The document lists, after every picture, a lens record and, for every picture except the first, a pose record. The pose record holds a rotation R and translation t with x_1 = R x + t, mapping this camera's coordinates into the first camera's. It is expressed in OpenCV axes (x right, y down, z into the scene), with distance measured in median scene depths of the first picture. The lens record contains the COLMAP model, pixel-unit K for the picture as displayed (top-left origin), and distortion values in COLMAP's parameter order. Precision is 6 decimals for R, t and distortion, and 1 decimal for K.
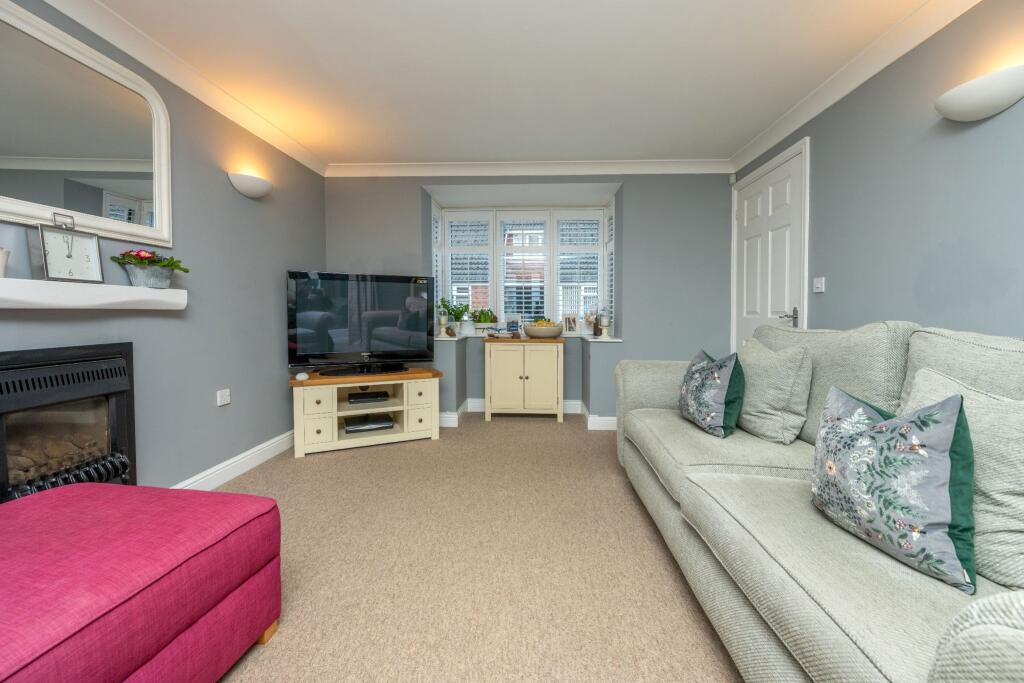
lens RADIAL K [[408.4, 0, 517.8], [0, 408.4, 325.8], [0, 0, 1]] dist [-0.005326, -0.000725]
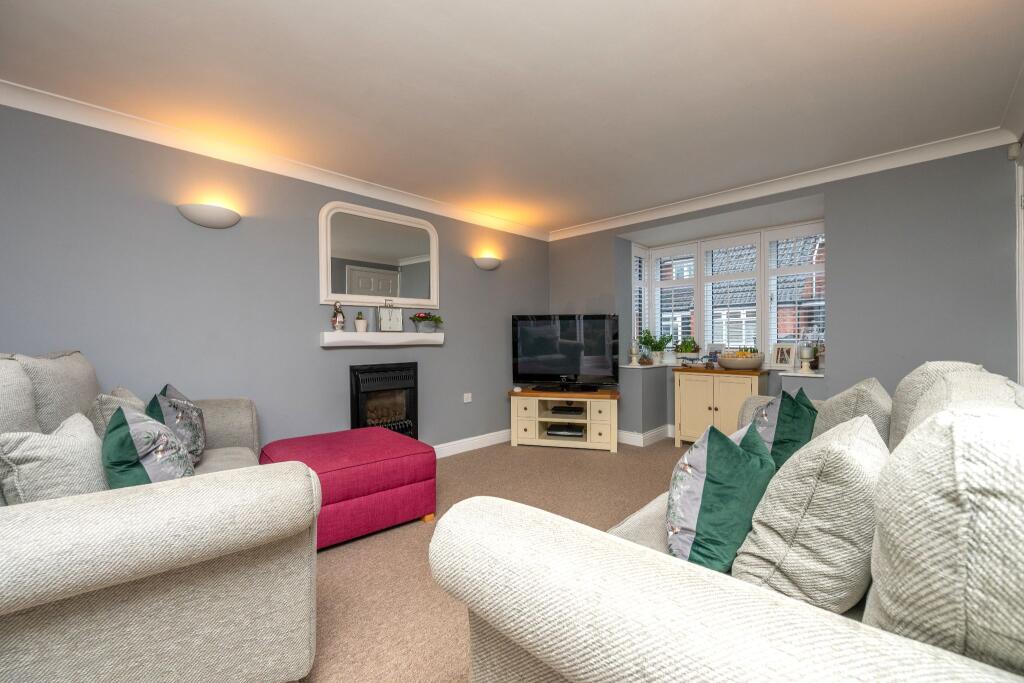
lens RADIAL K [[408.4, 0, 522.1], [0, 408.4, 340.8], [0, 0, 1]] dist [-0.005326, -0.000725]
pose [[0.758967, -0.006100, -0.651101, 0.401962], [-0.011927, 0.999658, -0.023269, -0.012030], [0.651020, 0.025426, 0.758634, -0.073521]]
